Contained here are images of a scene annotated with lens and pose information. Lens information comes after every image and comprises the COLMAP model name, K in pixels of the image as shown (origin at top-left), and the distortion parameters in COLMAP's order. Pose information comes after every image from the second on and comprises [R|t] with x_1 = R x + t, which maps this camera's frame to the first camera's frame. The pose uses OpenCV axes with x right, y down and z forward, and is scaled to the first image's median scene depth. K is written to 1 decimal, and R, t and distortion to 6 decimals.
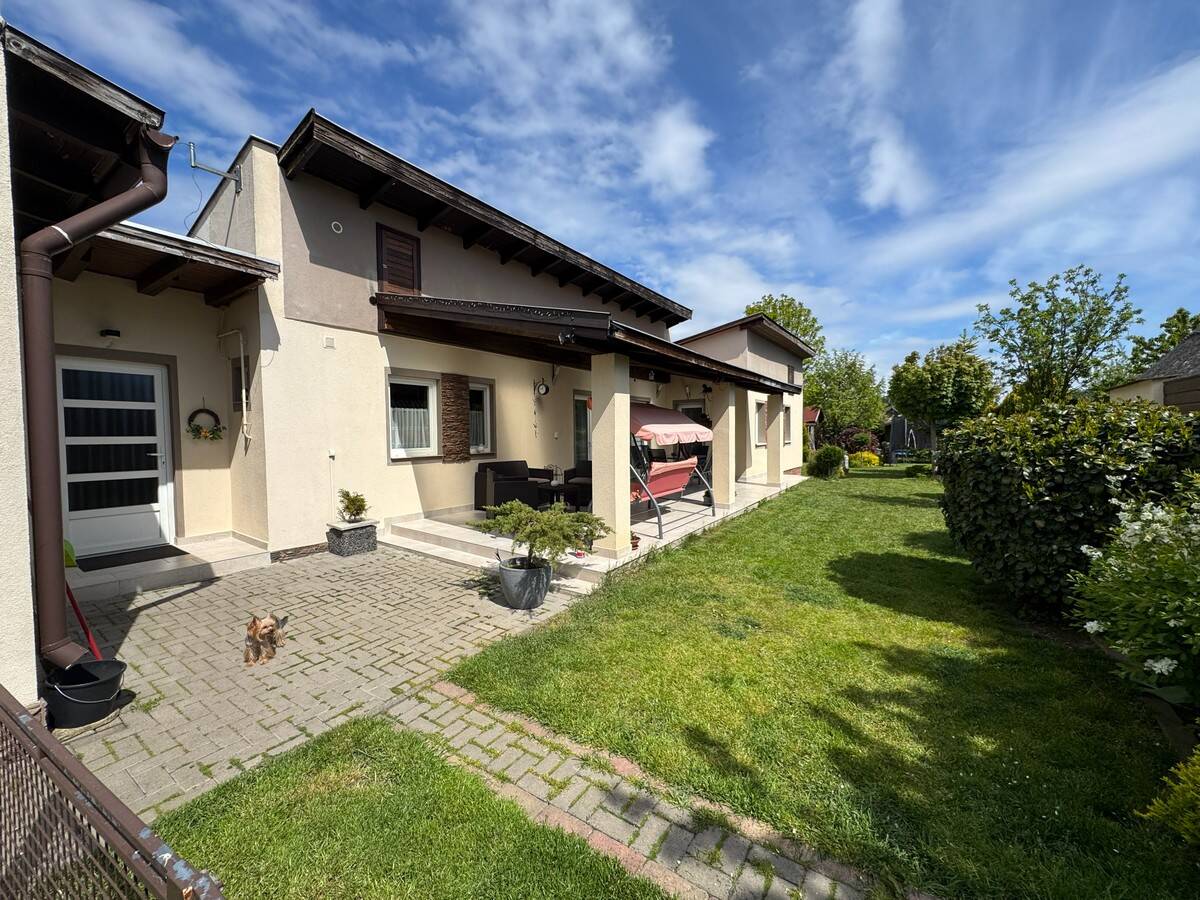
lens RADIAL K [[477.6, 0, 599.1], [0, 477.6, 450.8], [0, 0, 1]] dist [-0.002484, 0.000558]
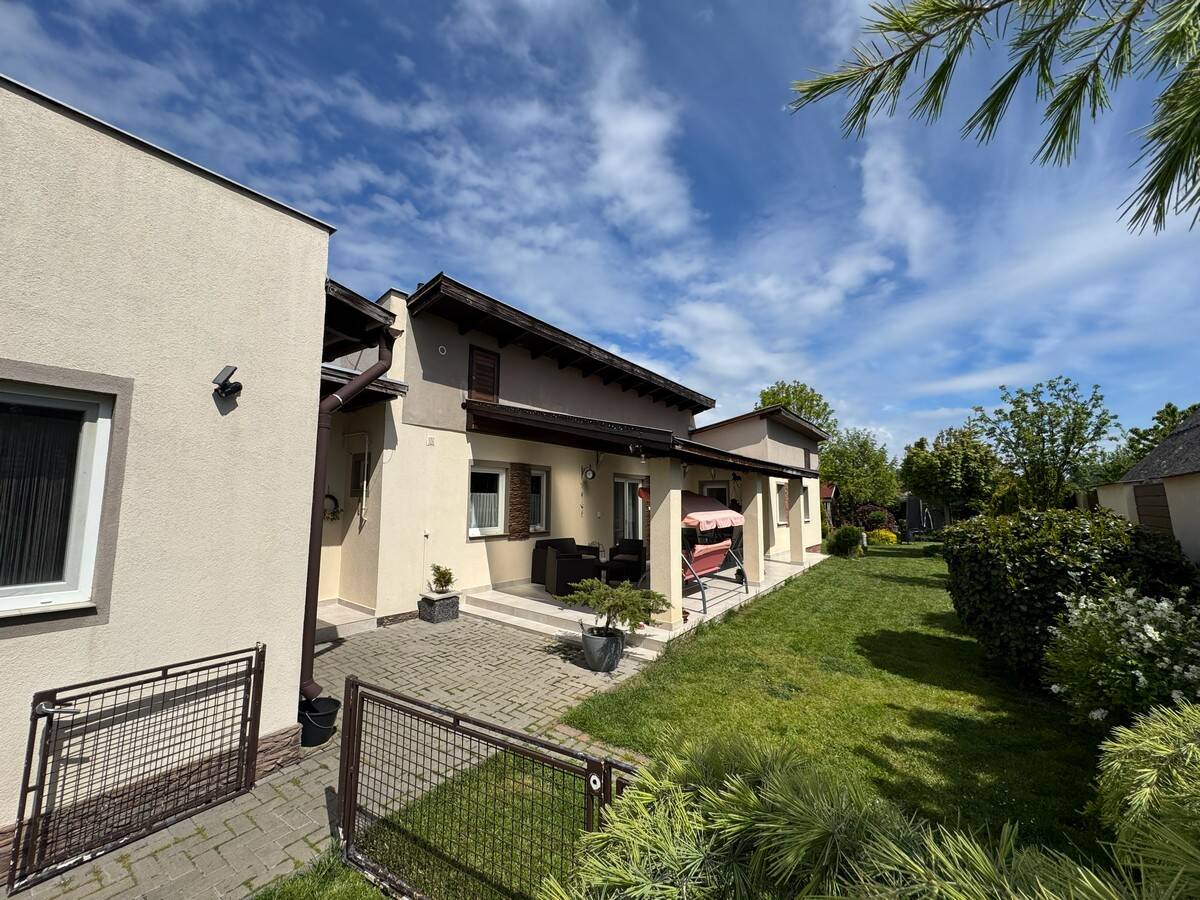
lens RADIAL K [[477.6, 0, 599.1], [0, 477.6, 450.8], [0, 0, 1]] dist [-0.002484, 0.000558]
pose [[0.999582, 0.013916, -0.025337, -0.104387], [-0.017362, 0.989807, -0.141350, -0.037116], [0.023112, 0.141731, 0.989635, -0.200365]]
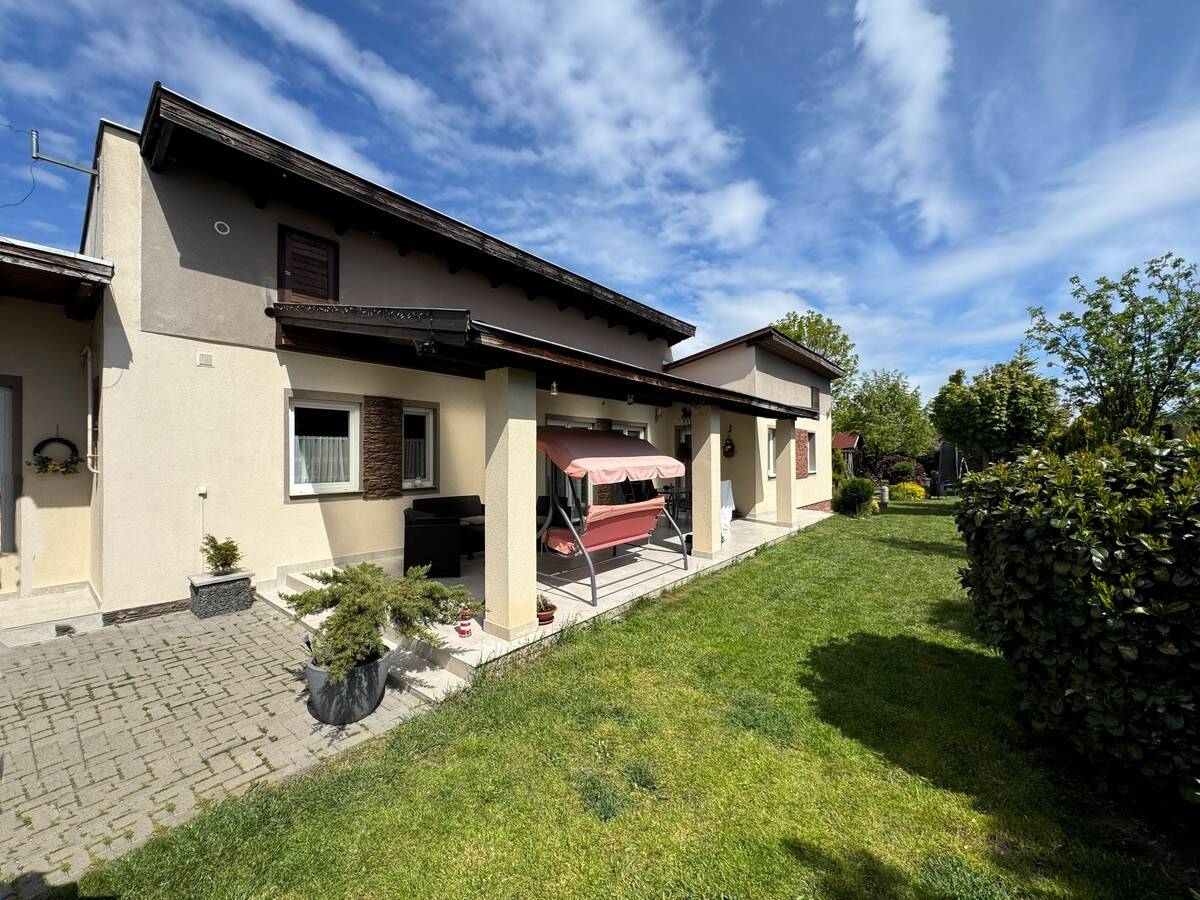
lens RADIAL K [[477.6, 0, 599.1], [0, 477.6, 450.8], [0, 0, 1]] dist [-0.002484, 0.000558]
pose [[0.996425, 0.004381, -0.084374, 0.208234], [-0.008607, 0.998723, -0.049791, -0.029532], [0.084048, 0.050339, 0.995189, 0.224358]]
